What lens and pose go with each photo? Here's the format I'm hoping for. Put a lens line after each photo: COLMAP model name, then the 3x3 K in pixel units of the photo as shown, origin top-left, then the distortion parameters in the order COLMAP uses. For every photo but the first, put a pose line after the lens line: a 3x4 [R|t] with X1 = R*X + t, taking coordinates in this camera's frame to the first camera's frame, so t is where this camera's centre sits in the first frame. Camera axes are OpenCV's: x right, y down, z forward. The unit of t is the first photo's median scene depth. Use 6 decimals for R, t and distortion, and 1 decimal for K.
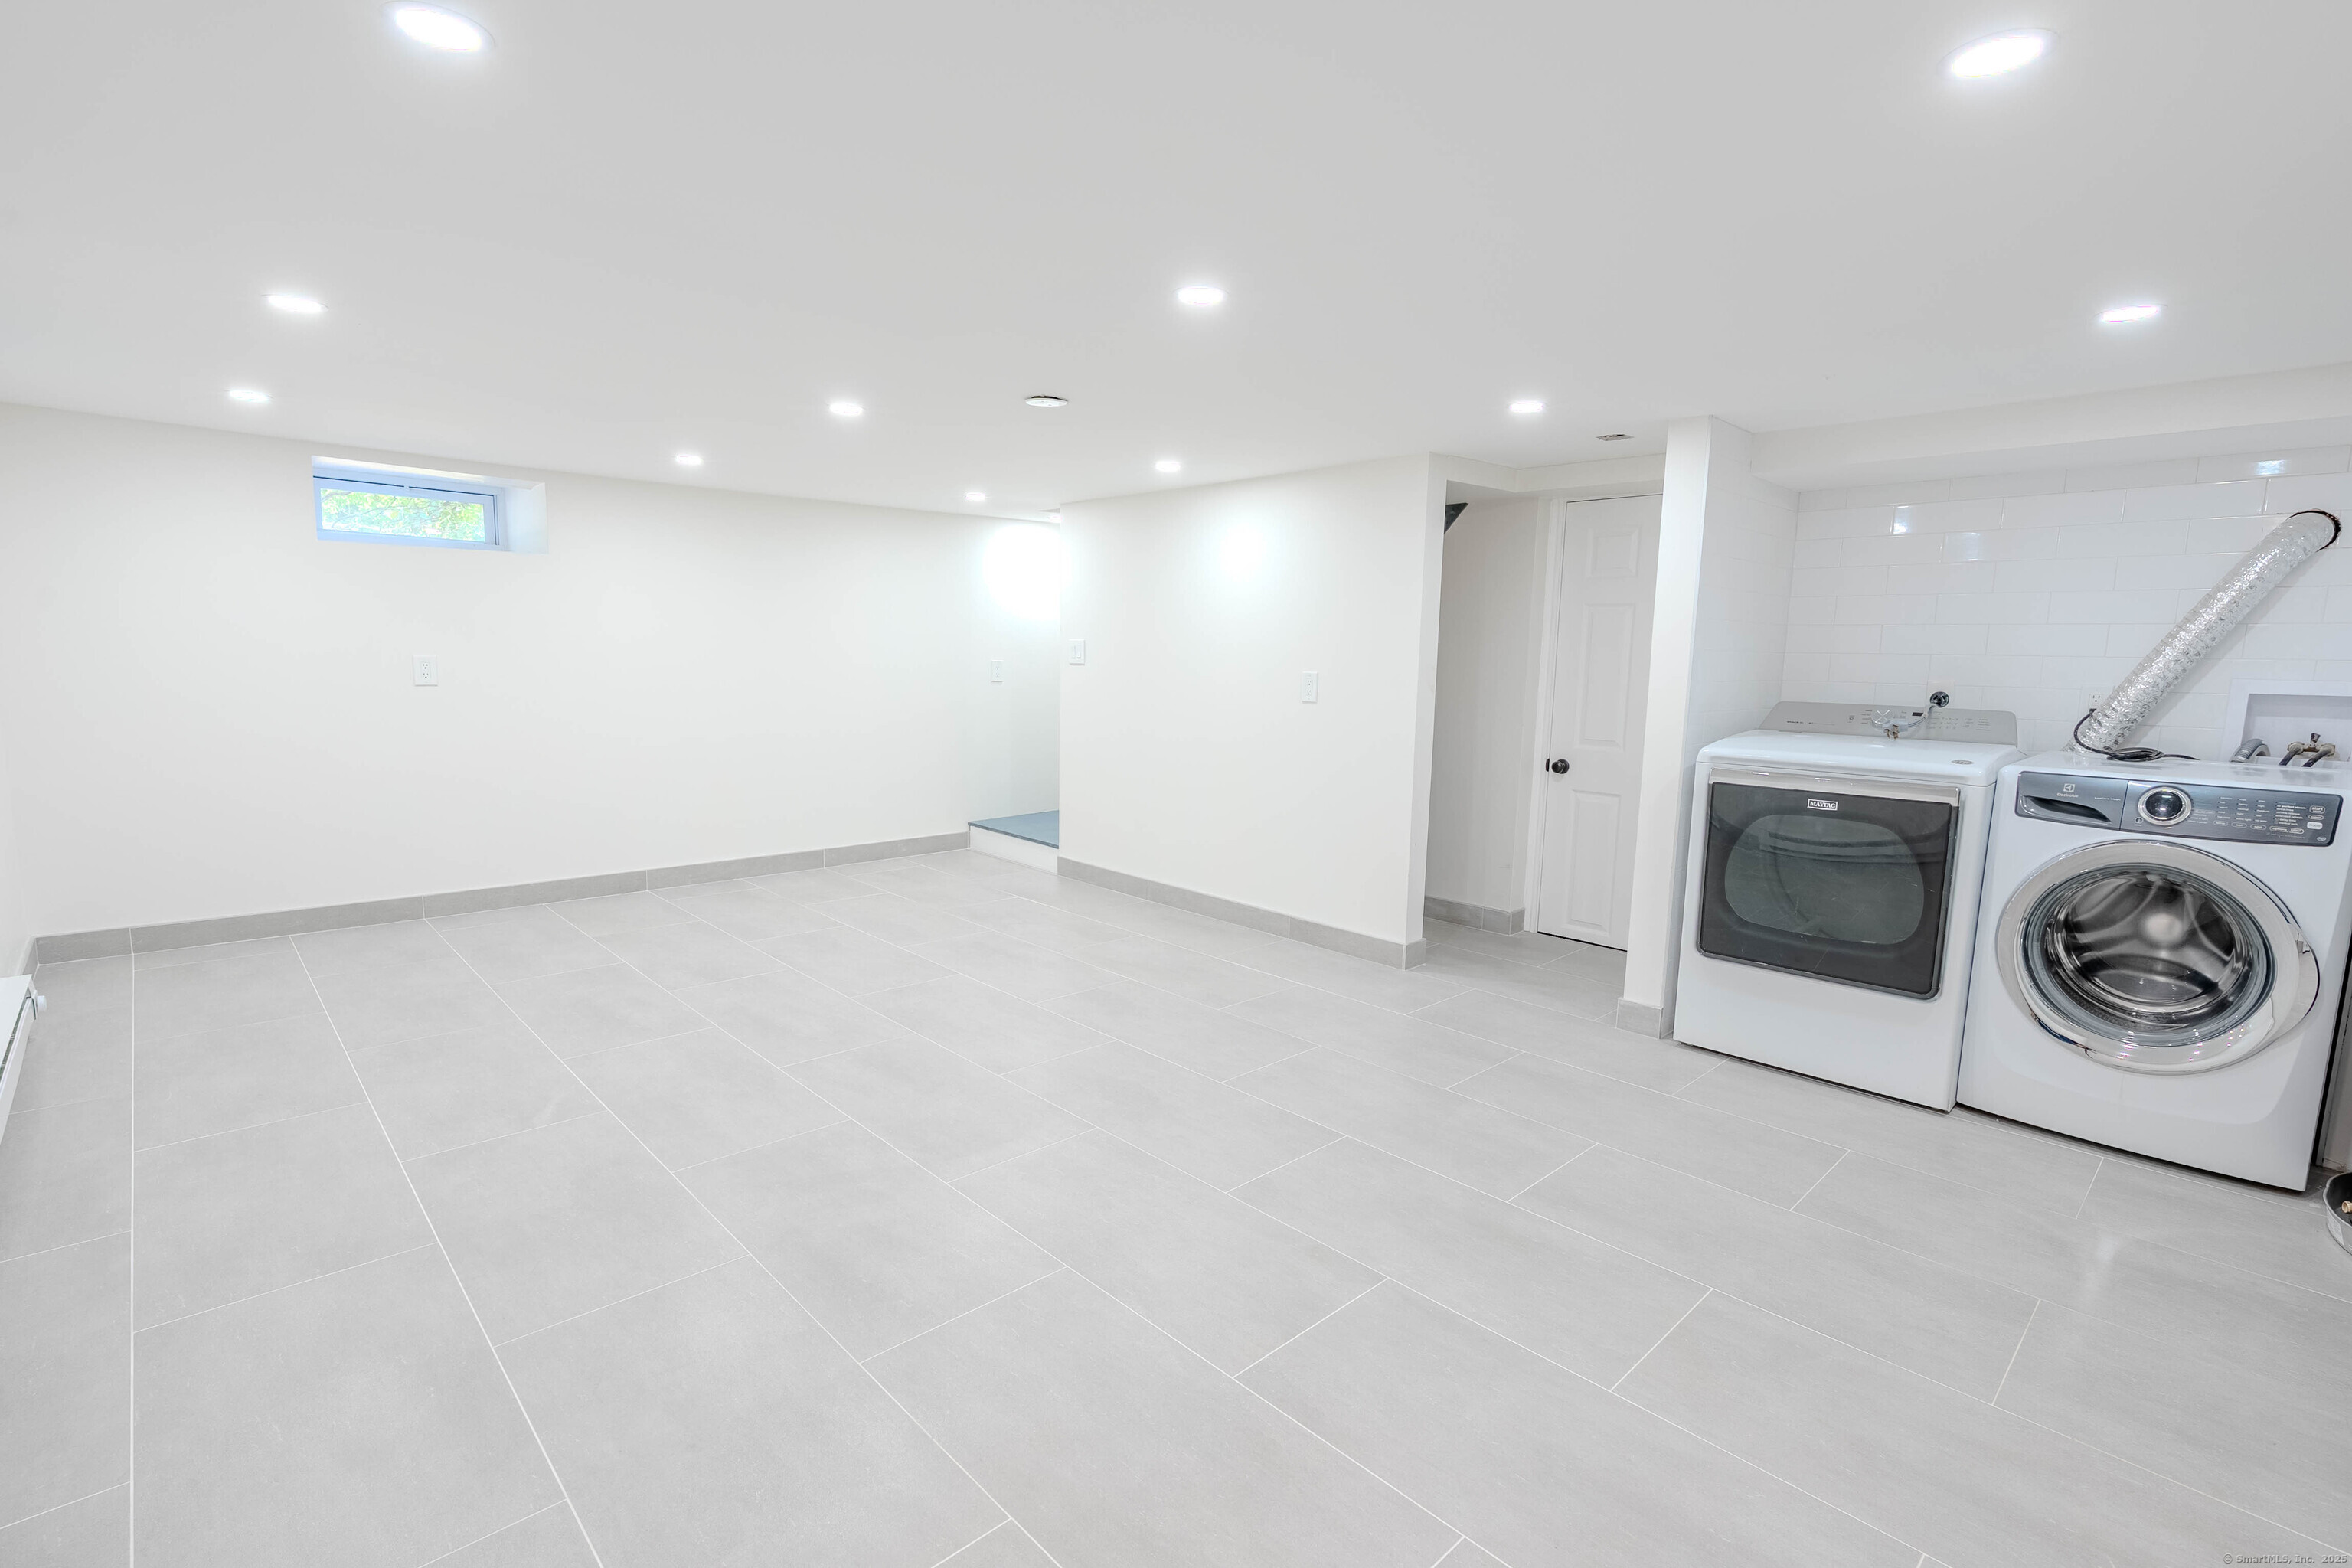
lens RADIAL K [[1089.8, 0, 1192.2], [0, 1089.8, 797.1], [0, 0, 1]] dist [-0.011643, 0.002696]
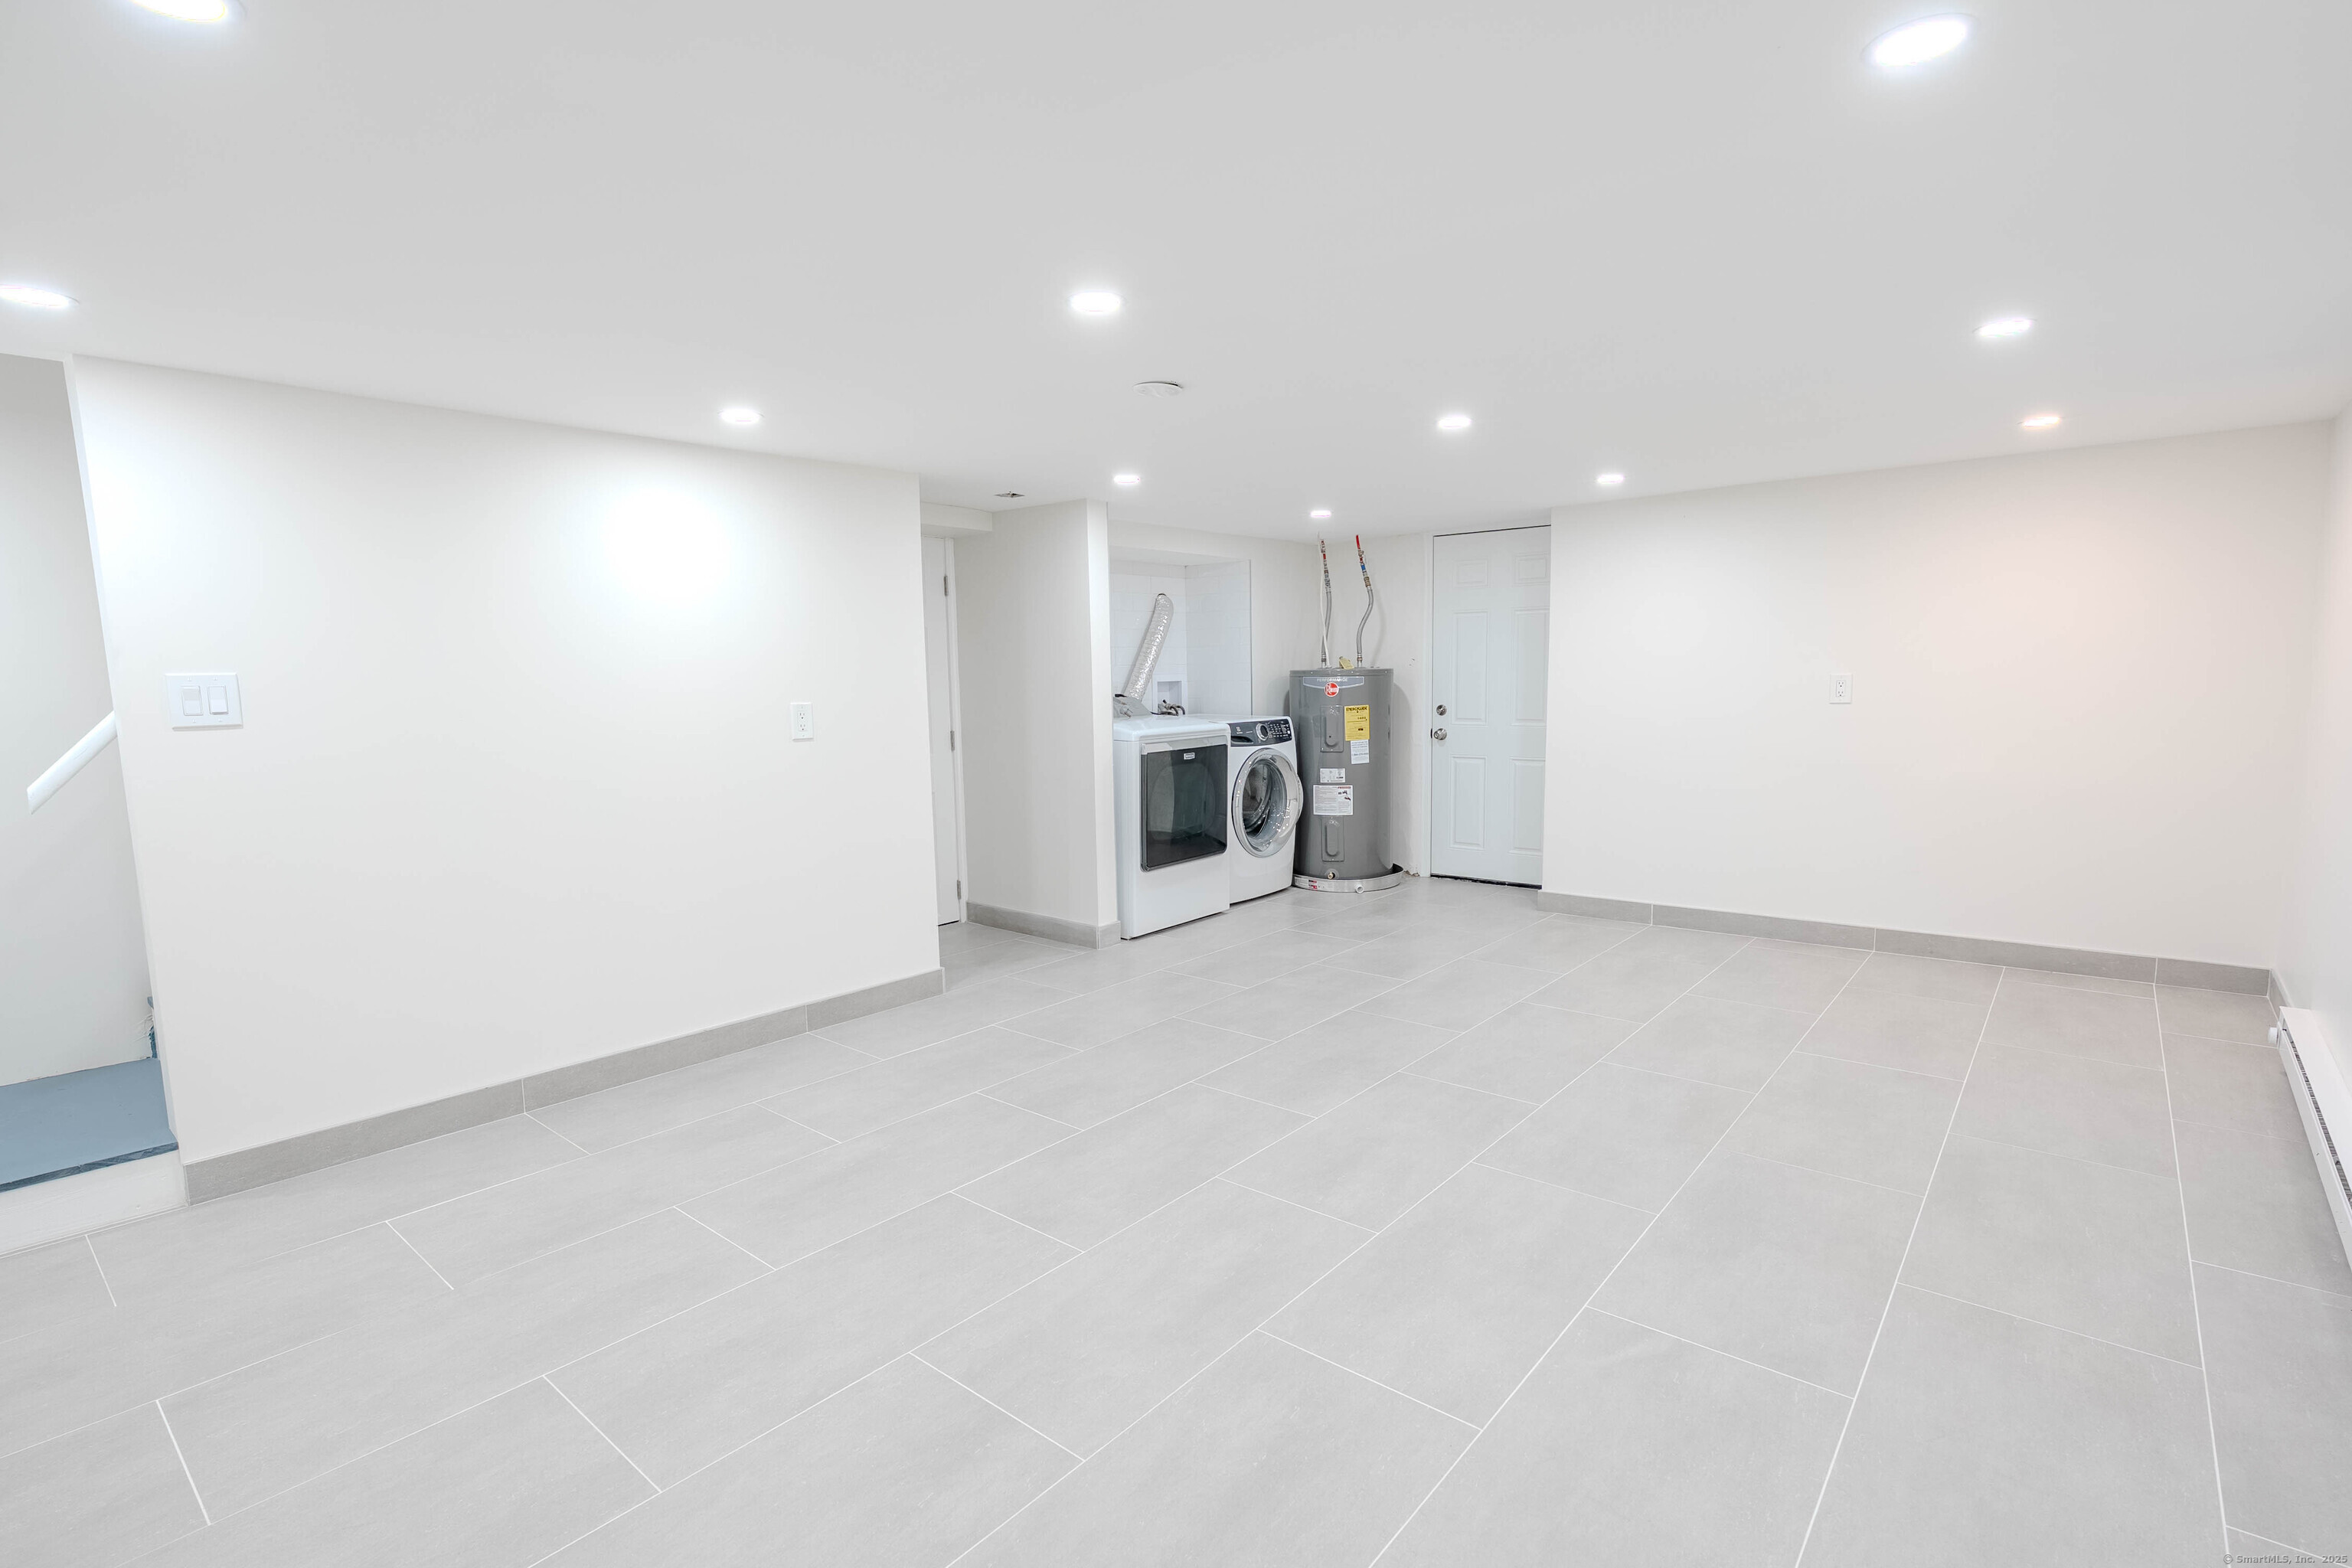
lens RADIAL K [[1089.8, 0, 1188.4], [0, 1089.8, 786.3], [0, 0, 1]] dist [-0.011643, 0.002696]
pose [[-0.095430, -0.125154, 0.987537, -0.761156], [0.149497, 0.979011, 0.138520, -0.126707], [-0.984146, 0.160853, -0.074717, 0.803501]]
